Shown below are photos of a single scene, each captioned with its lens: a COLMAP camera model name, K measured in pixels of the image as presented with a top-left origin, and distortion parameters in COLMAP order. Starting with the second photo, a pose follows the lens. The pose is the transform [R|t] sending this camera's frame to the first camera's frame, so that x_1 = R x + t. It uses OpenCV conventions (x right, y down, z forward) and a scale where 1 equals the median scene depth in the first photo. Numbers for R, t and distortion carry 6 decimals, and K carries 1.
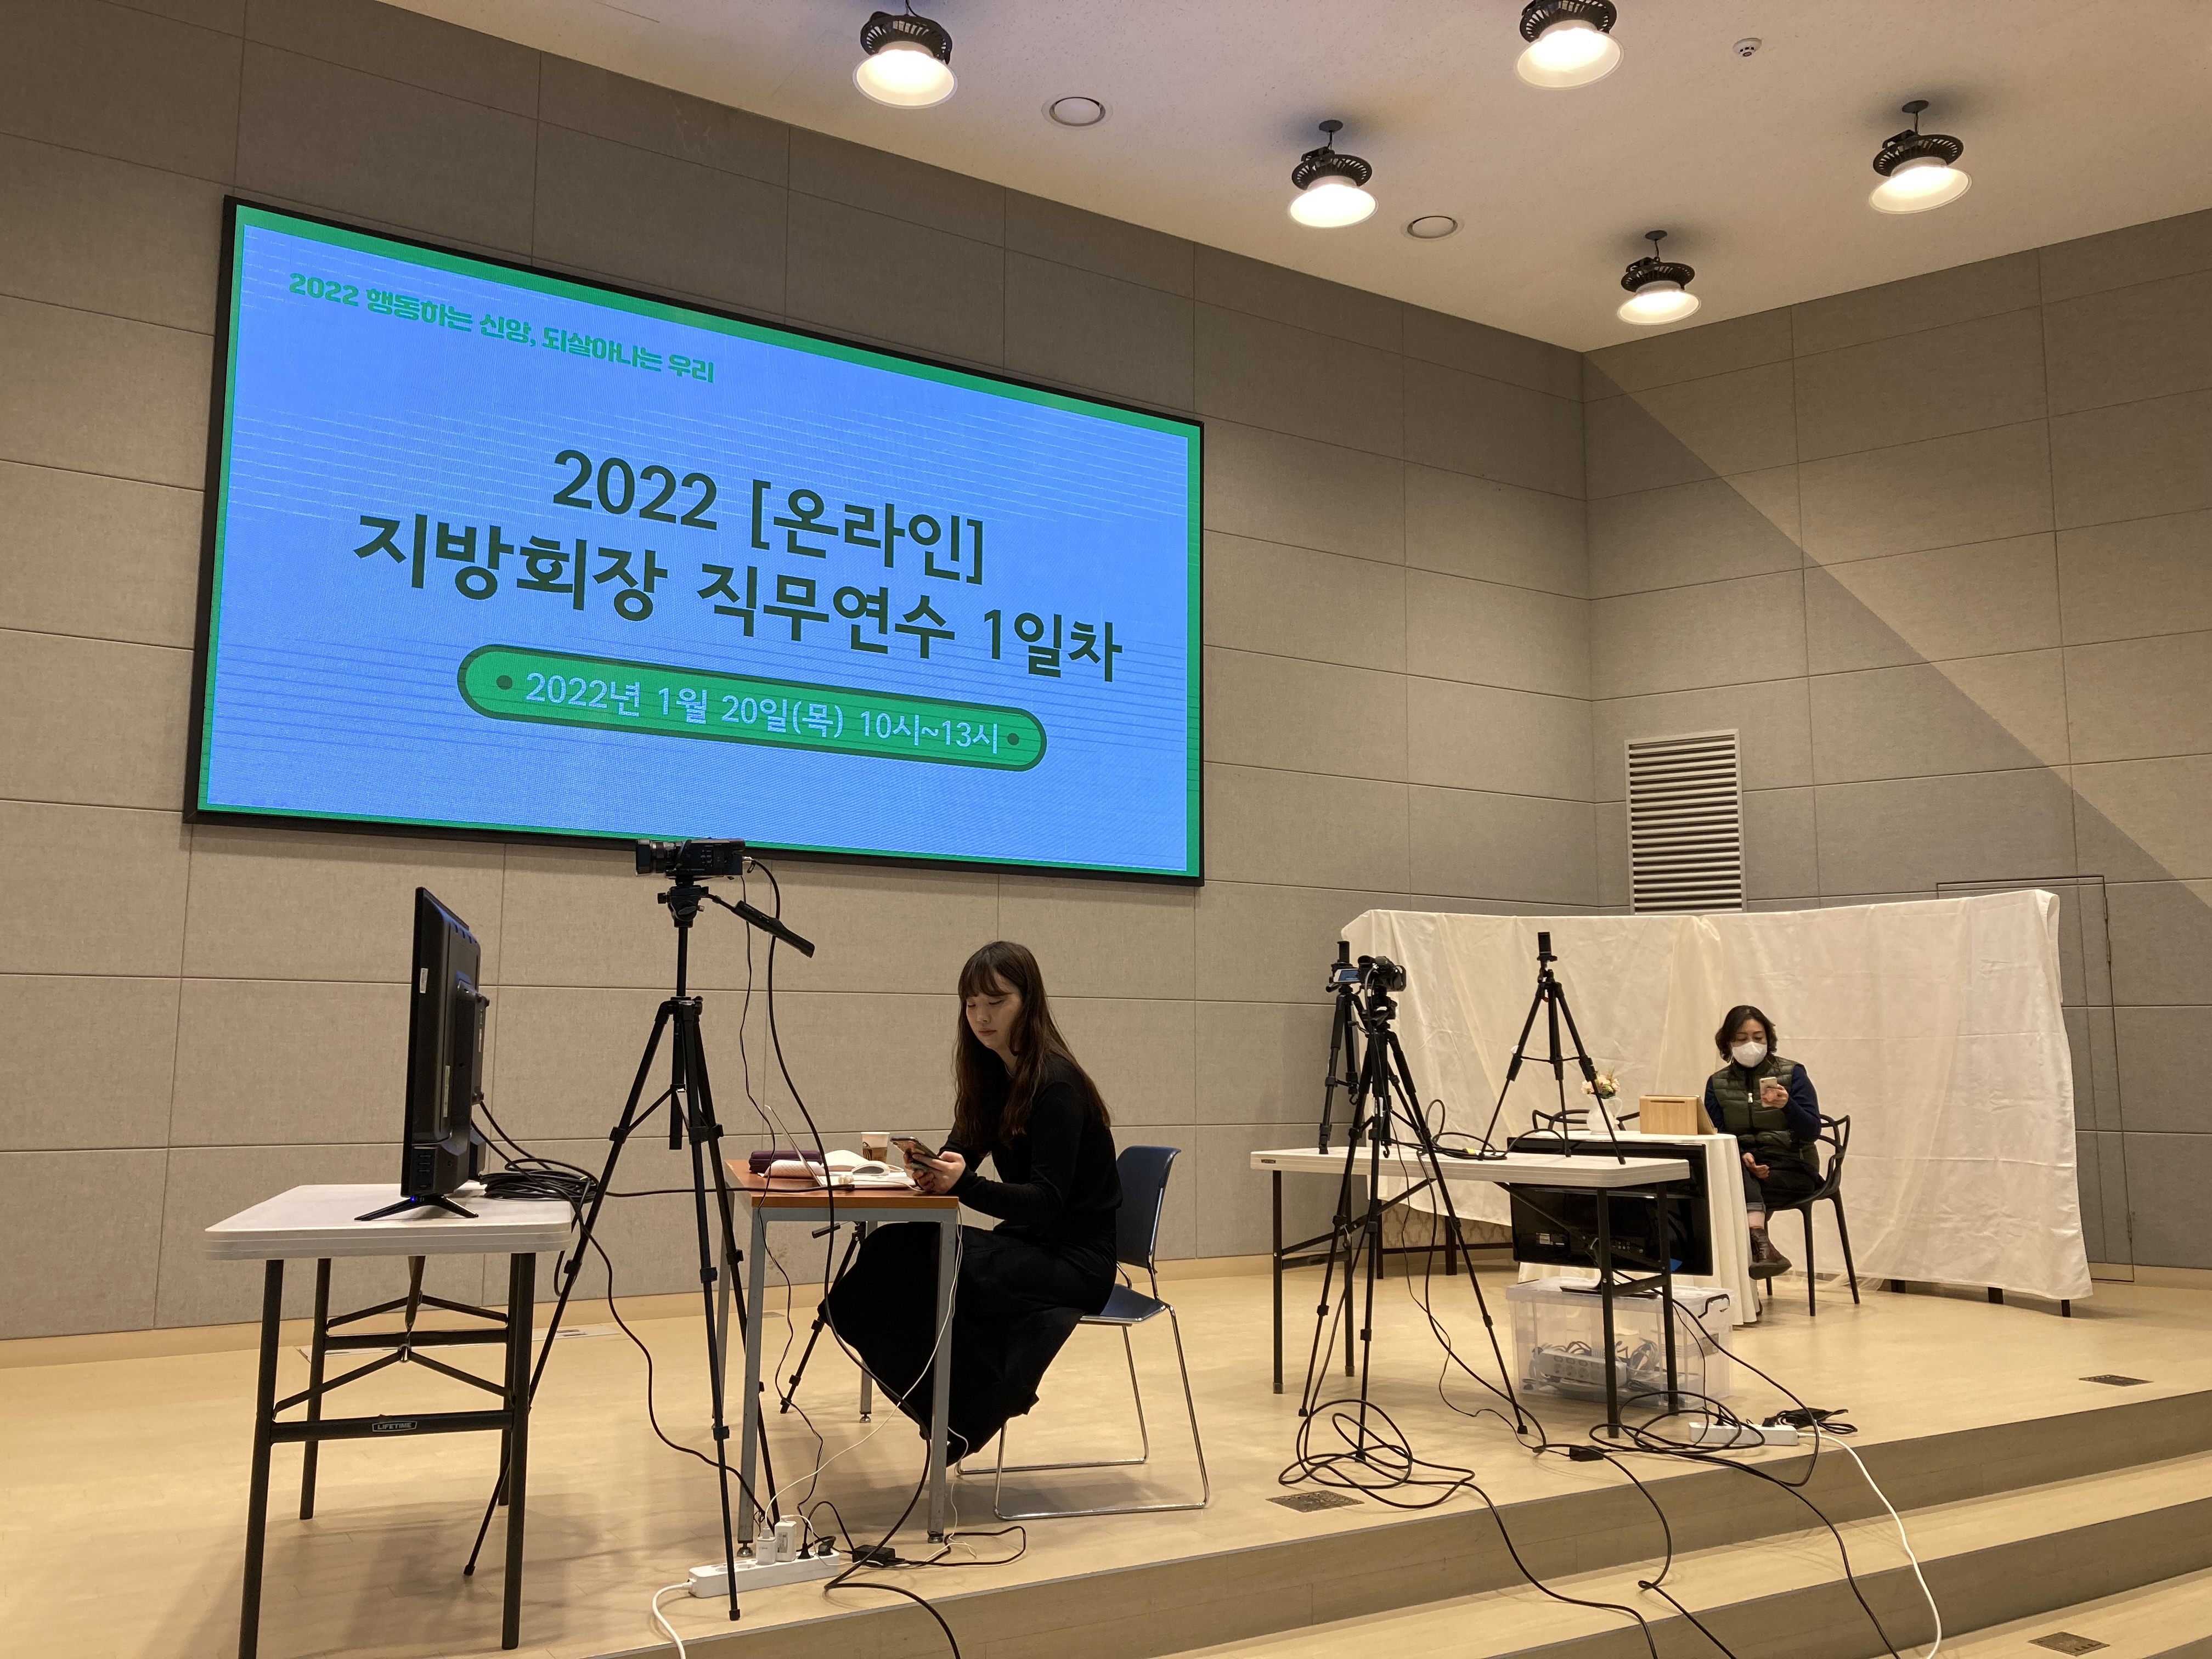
lens RADIAL K [[1805.0, 0, 1121.4], [0, 1805.0, 840.1], [0, 0, 1]] dist [0.076920, -0.091462]
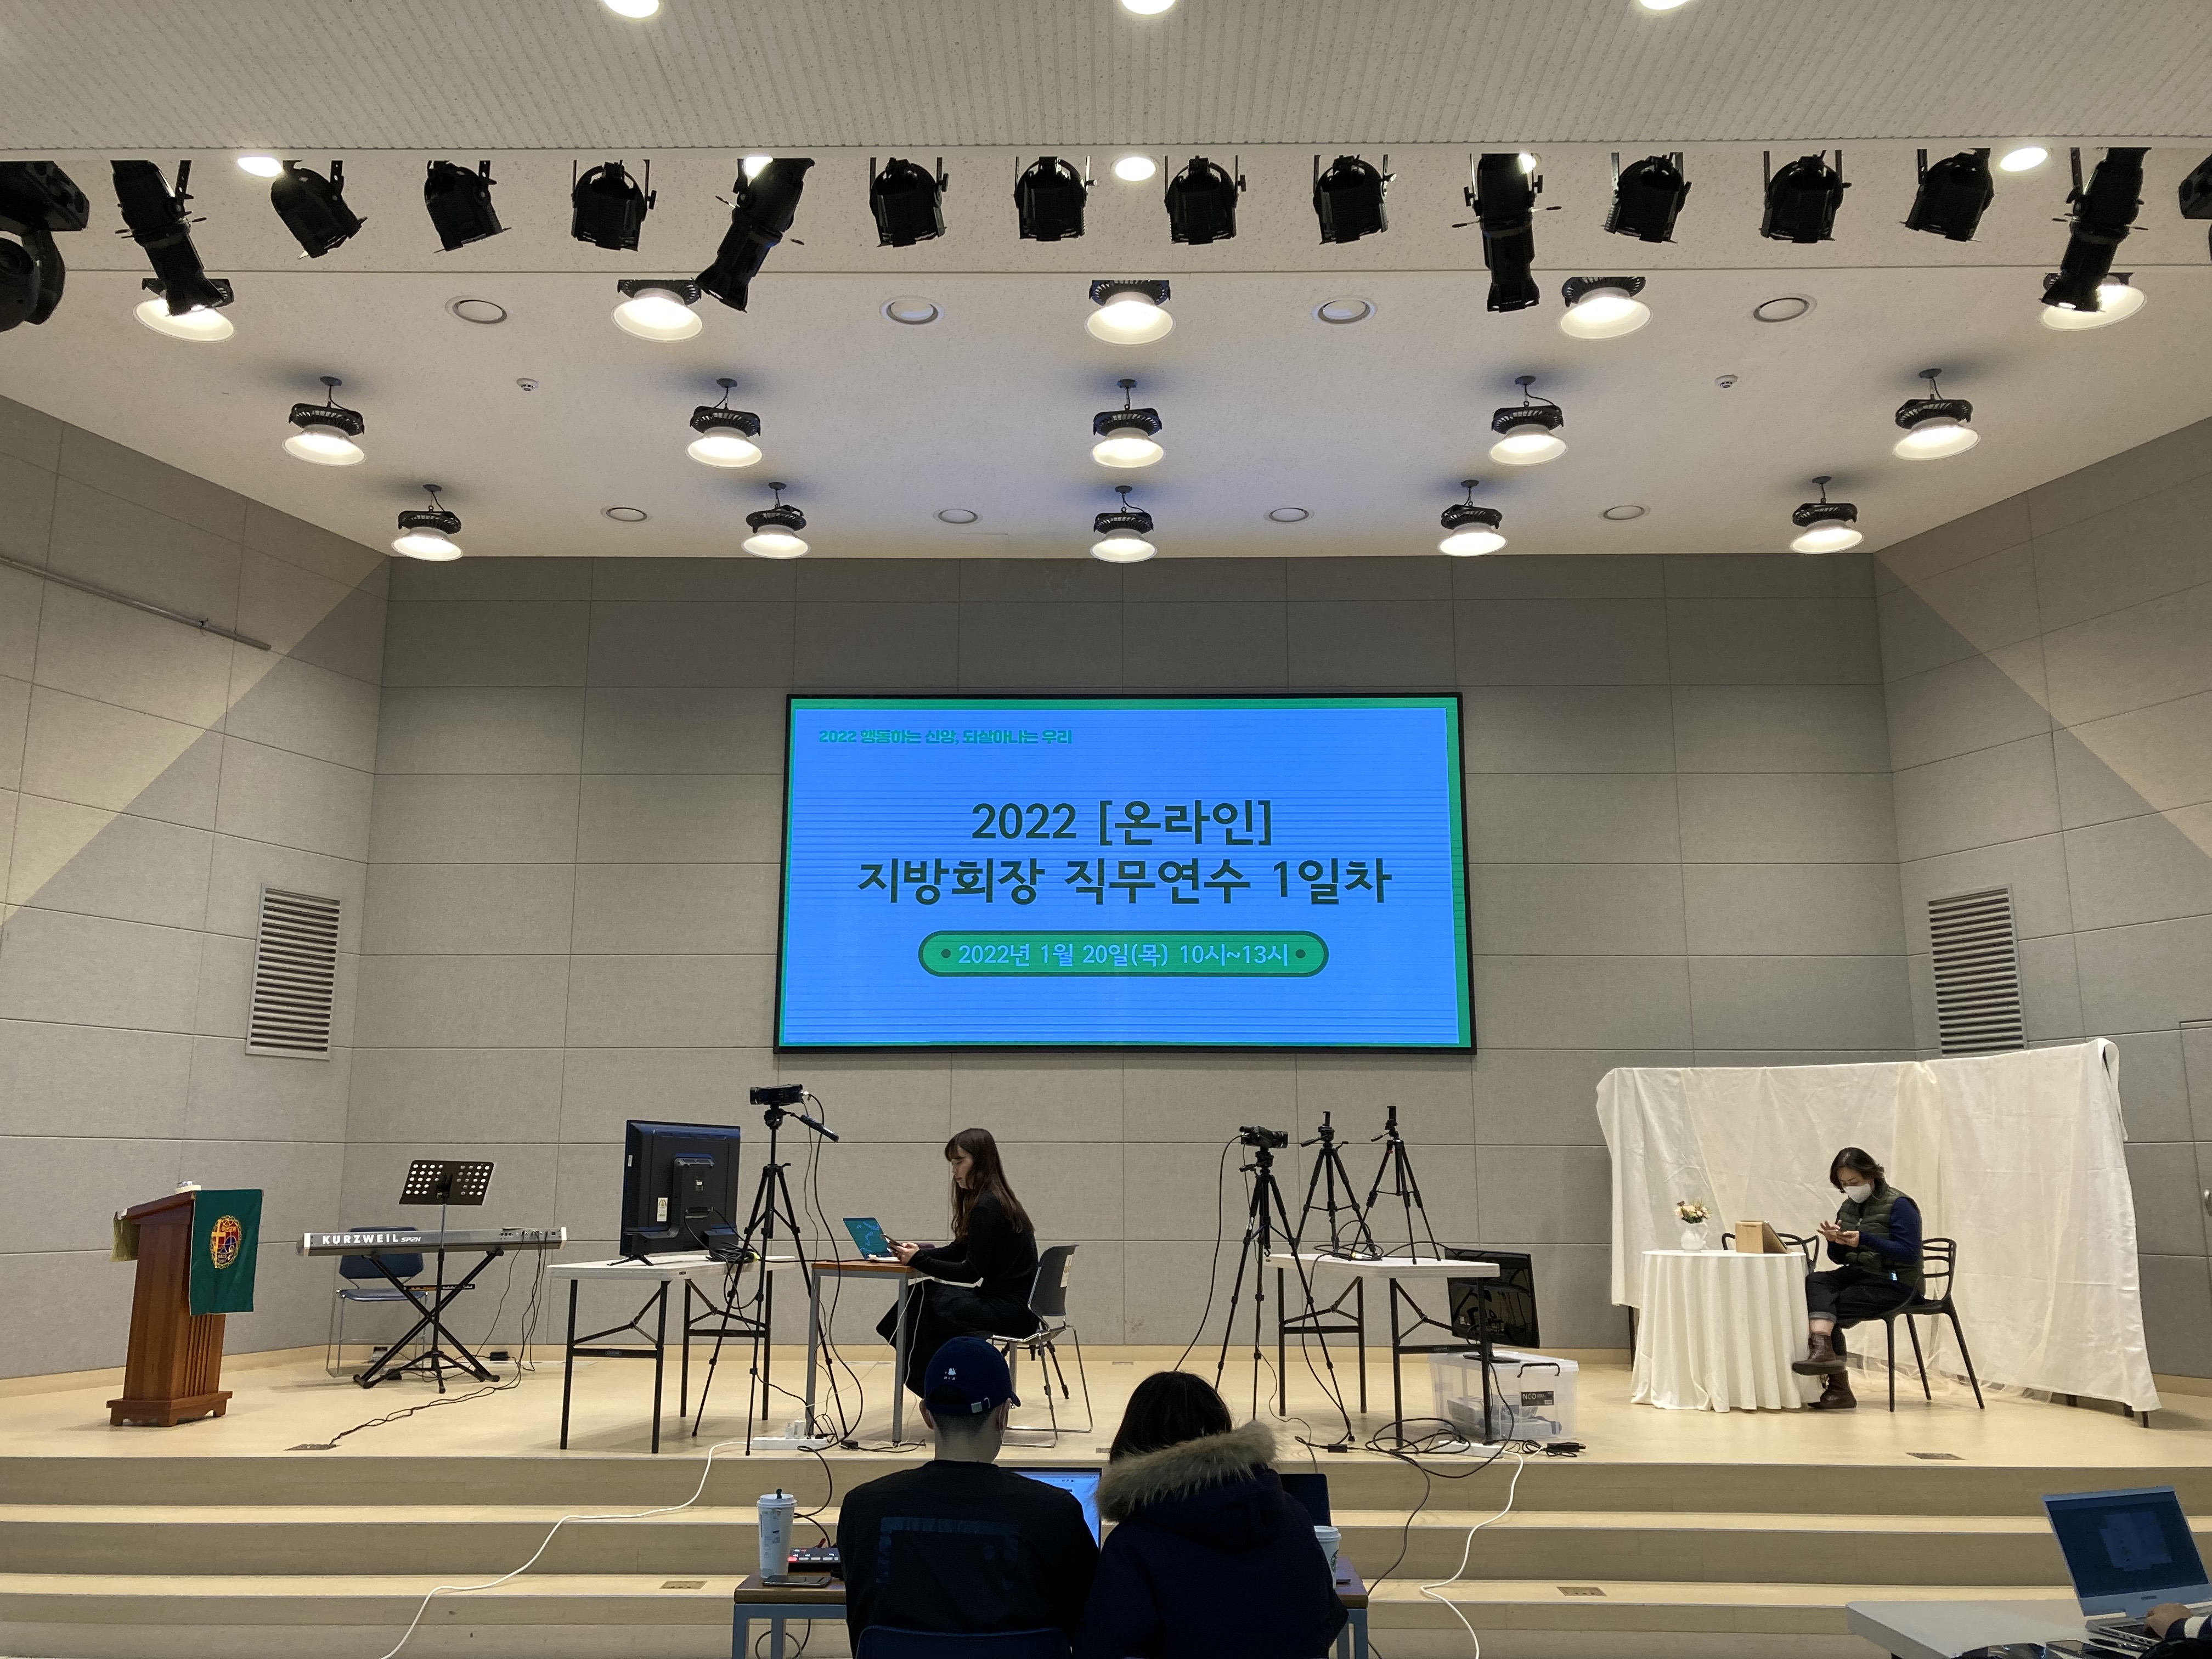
lens RADIAL K [[1805.0, 0, 1094.2], [0, 1805.0, 809.3], [0, 0, 1]] dist [0.076920, -0.091462]
pose [[0.847656, -0.109359, -0.519153, 0.569498], [0.066624, 0.992721, -0.100335, -0.039906], [0.526346, 0.050461, 0.848772, -0.279756]]
